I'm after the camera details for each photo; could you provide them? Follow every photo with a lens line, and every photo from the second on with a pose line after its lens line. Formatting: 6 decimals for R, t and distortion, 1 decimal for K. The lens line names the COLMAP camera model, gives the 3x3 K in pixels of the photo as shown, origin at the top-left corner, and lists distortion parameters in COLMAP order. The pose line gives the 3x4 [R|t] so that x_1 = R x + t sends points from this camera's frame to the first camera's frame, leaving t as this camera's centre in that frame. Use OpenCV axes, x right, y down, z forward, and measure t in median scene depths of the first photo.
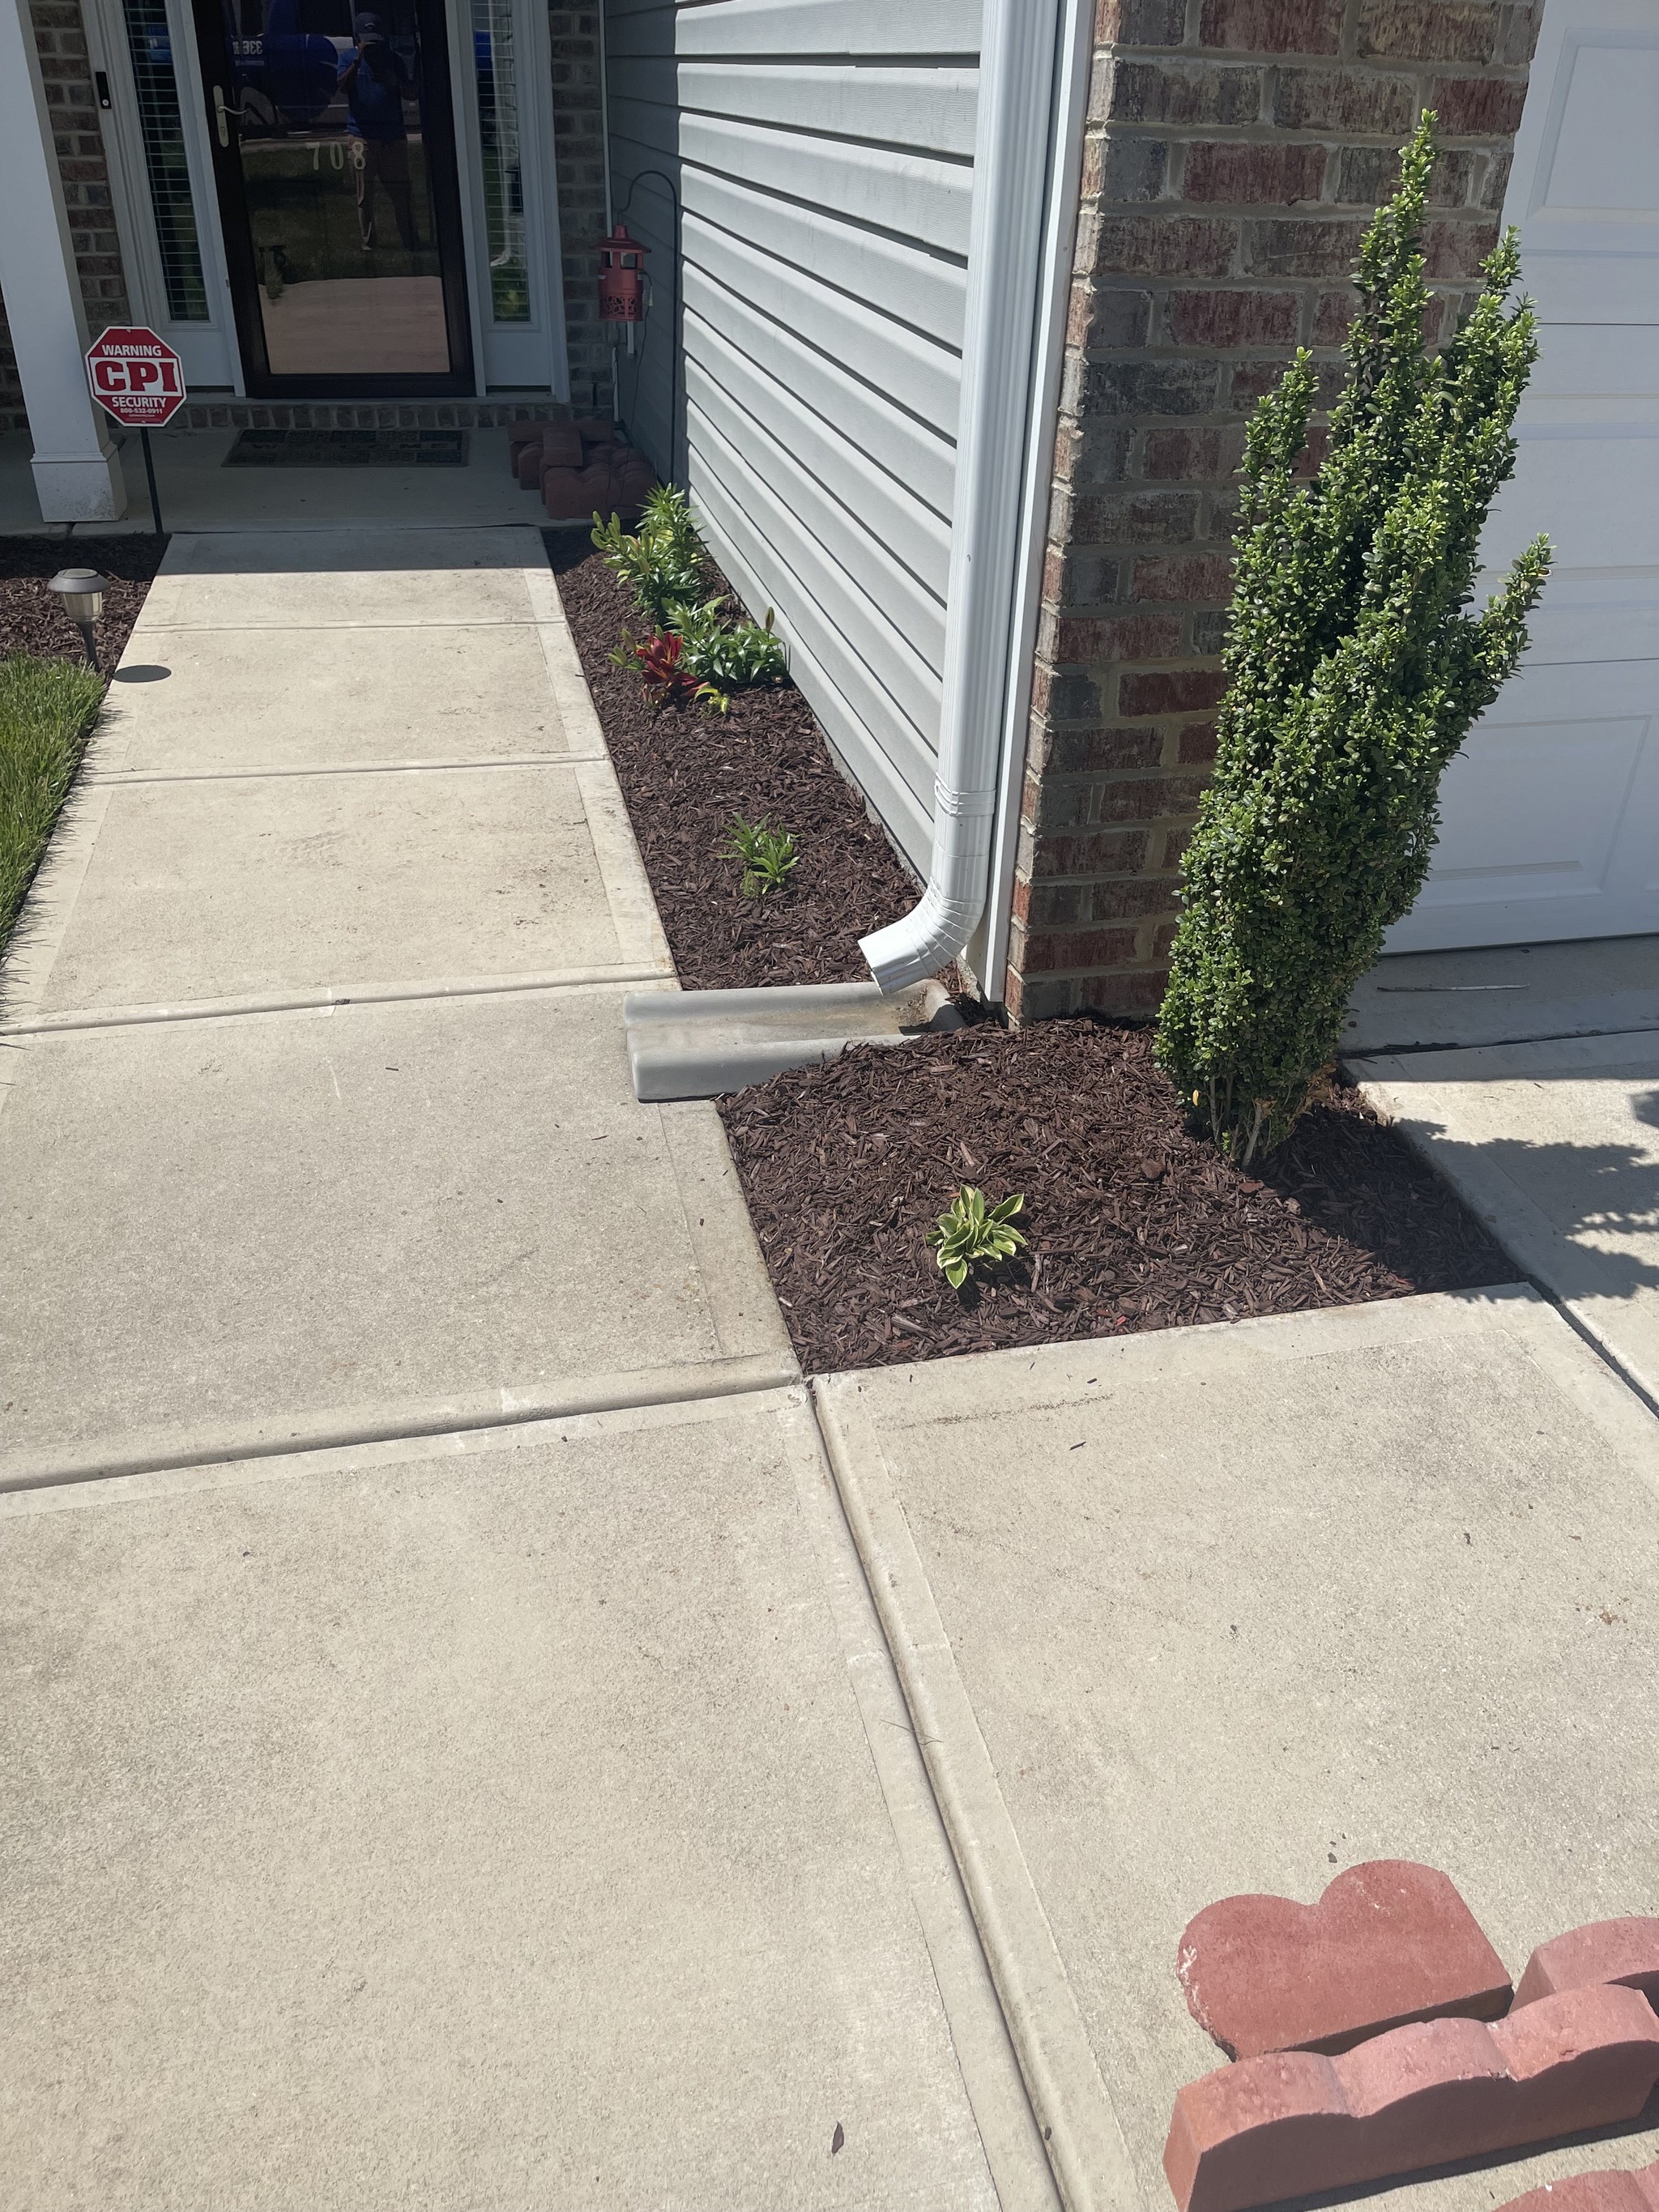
lens RADIAL K [[1666.9, 0, 829.5], [0, 1666.9, 1106.0], [0, 0, 1]] dist [0.103520, -0.130722]
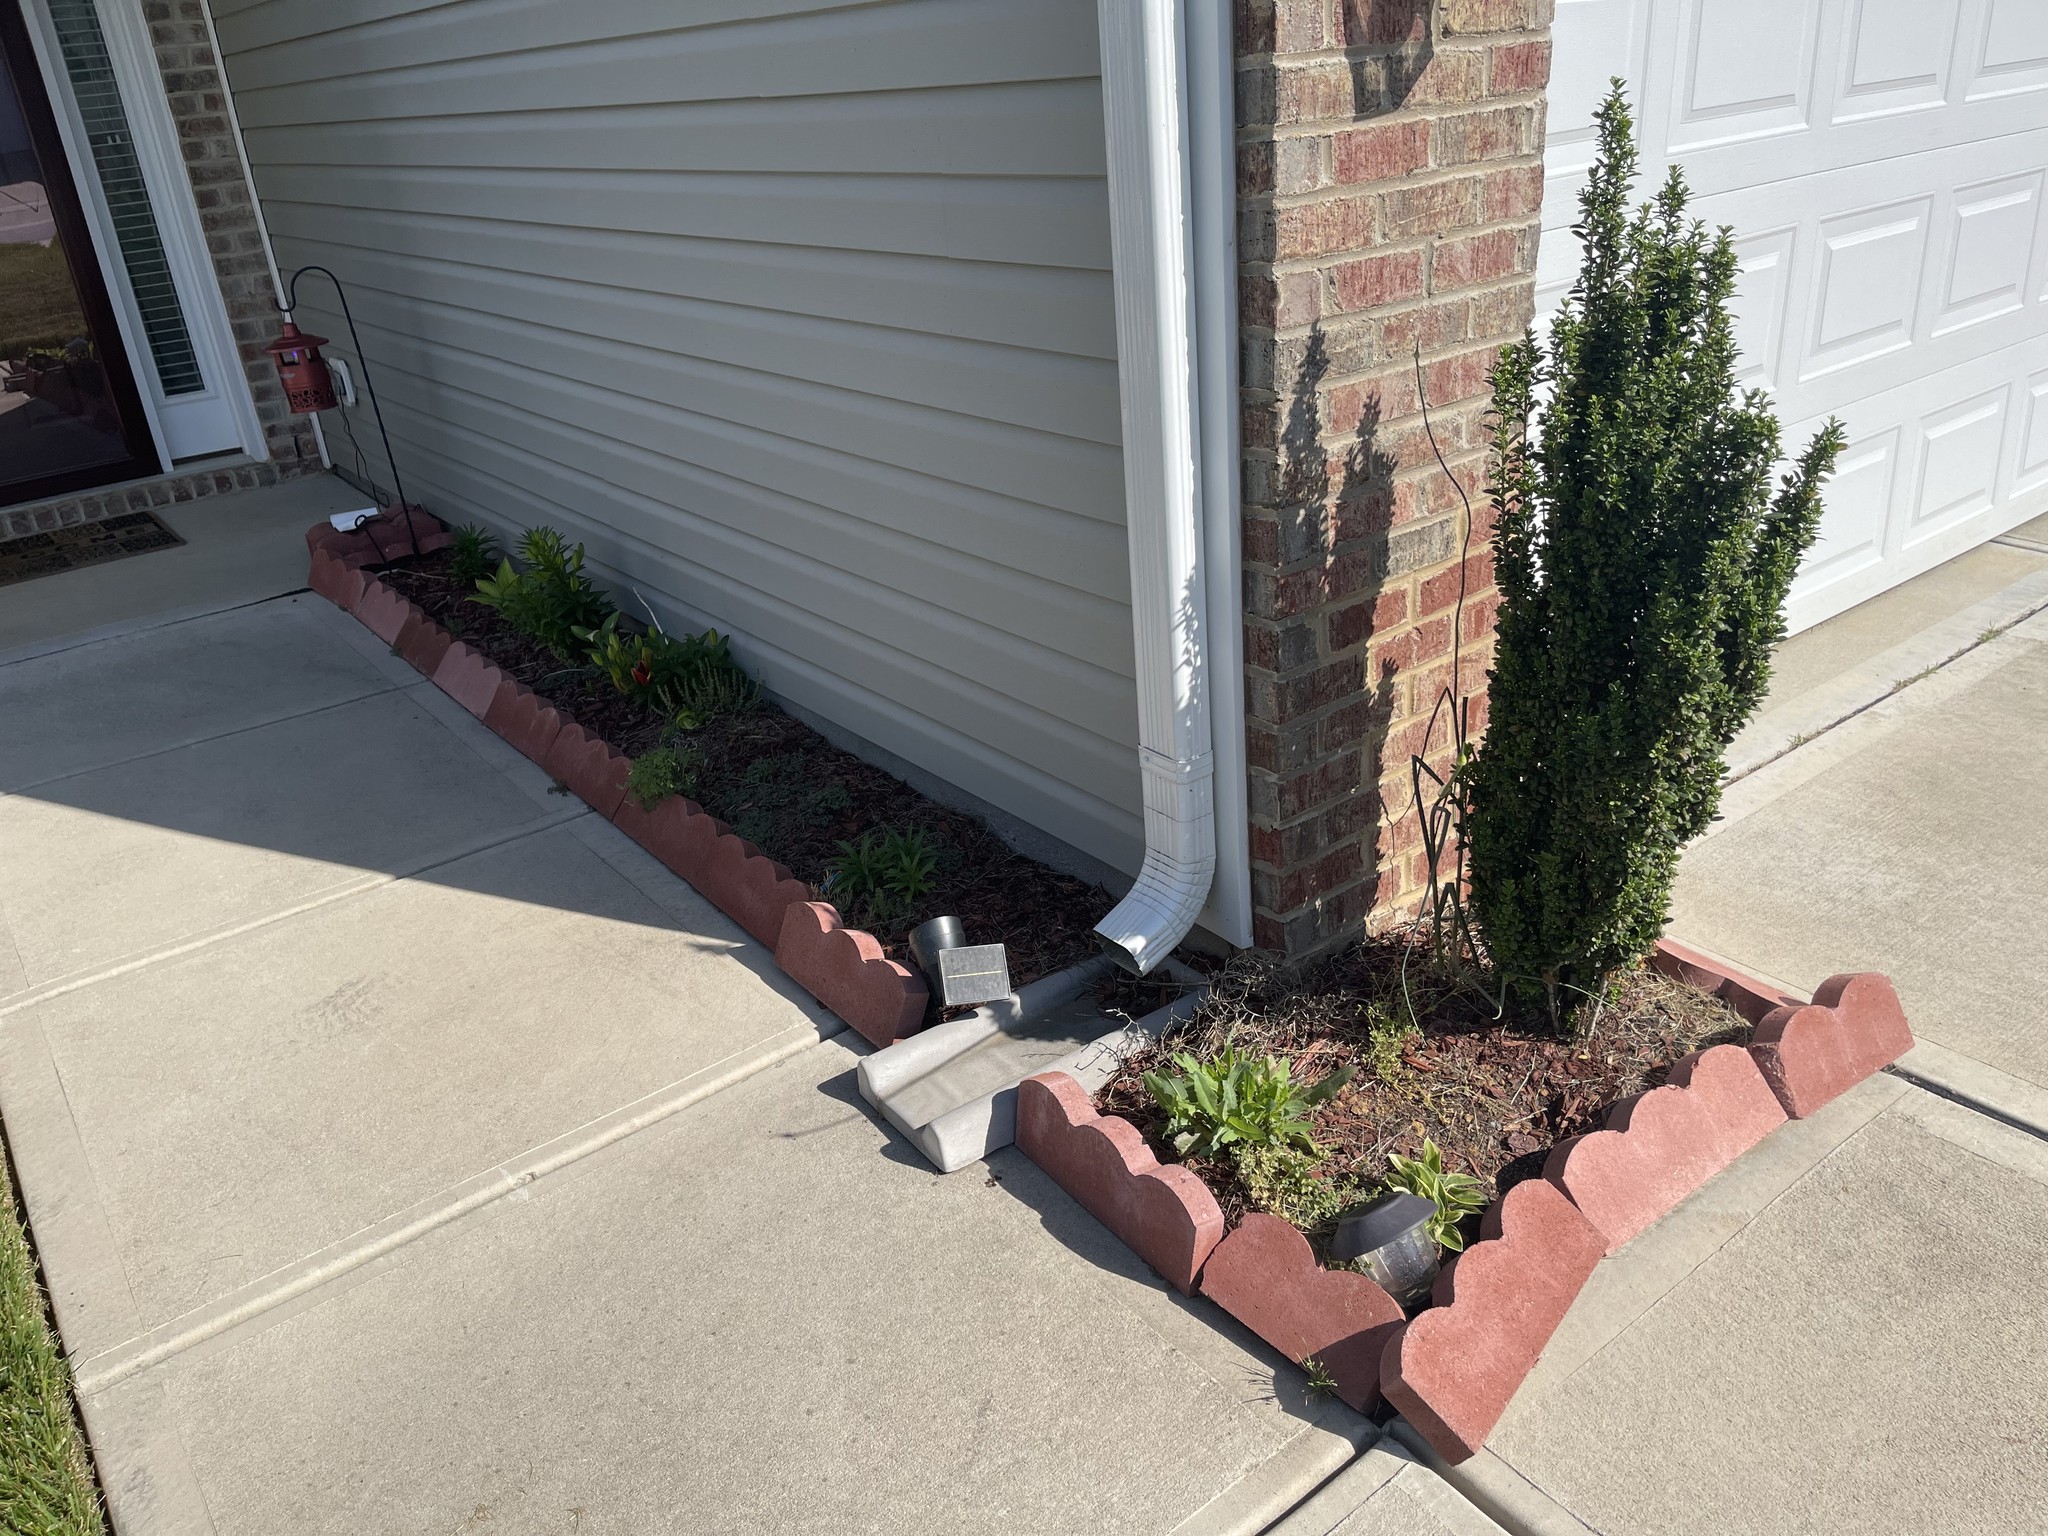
lens RADIAL K [[1543.2, 0, 1024.0], [0, 1543.2, 768.0], [0, 0, 1]] dist [0.103520, -0.130722]
pose [[0.906198, -0.262161, 0.331777, -0.349065], [0.302876, 0.949943, -0.076640, -0.157659], [-0.295077, 0.169939, 0.940239, 0.187028]]
